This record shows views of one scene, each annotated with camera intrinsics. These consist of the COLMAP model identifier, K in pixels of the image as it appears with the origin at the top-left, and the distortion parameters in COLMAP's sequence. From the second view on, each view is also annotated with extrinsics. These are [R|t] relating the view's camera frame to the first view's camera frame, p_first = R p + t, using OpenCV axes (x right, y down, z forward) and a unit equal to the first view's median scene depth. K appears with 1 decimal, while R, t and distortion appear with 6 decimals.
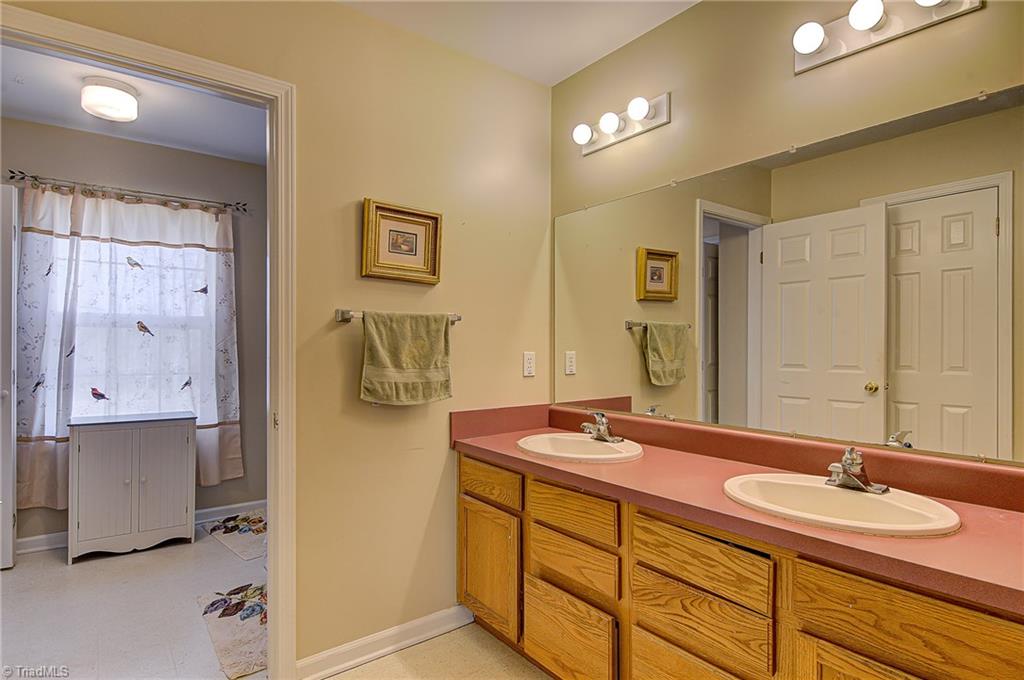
lens RADIAL K [[548.5, 0, 511.7], [0, 548.5, 342.2], [0, 0, 1]] dist [0.012076, -0.012977]
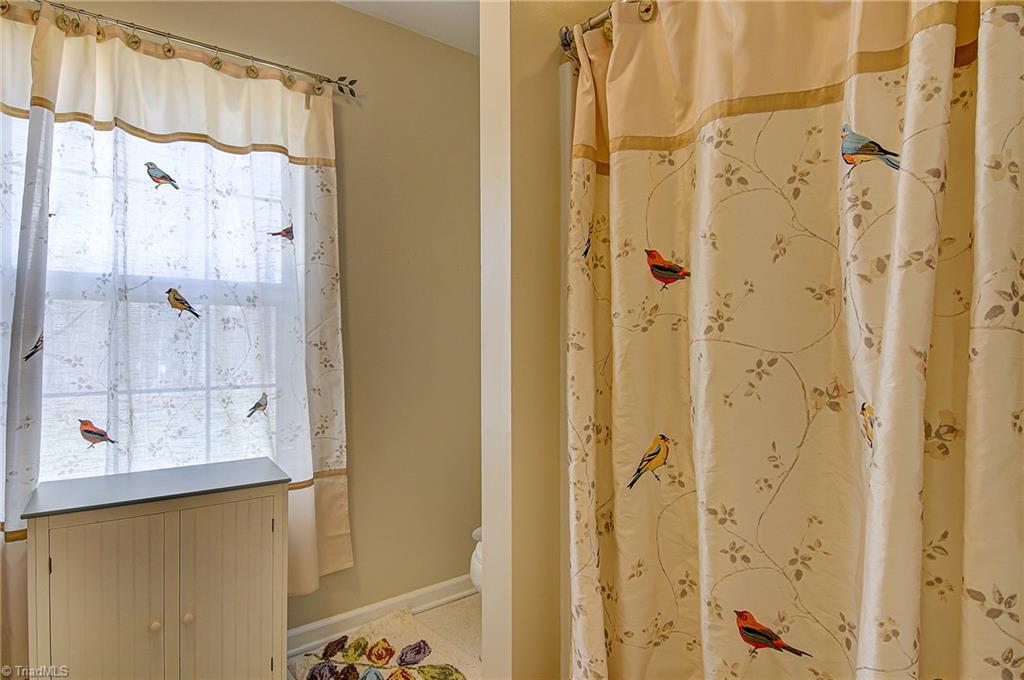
lens RADIAL K [[548.5, 0, 511.5], [0, 548.5, 338.7], [0, 0, 1]] dist [0.012076, -0.012977]
pose [[0.999918, -0.003751, -0.012208, -0.349448], [0.003891, 0.999927, 0.011425, 0.004245], [0.012164, -0.011472, 0.999860, 0.483940]]
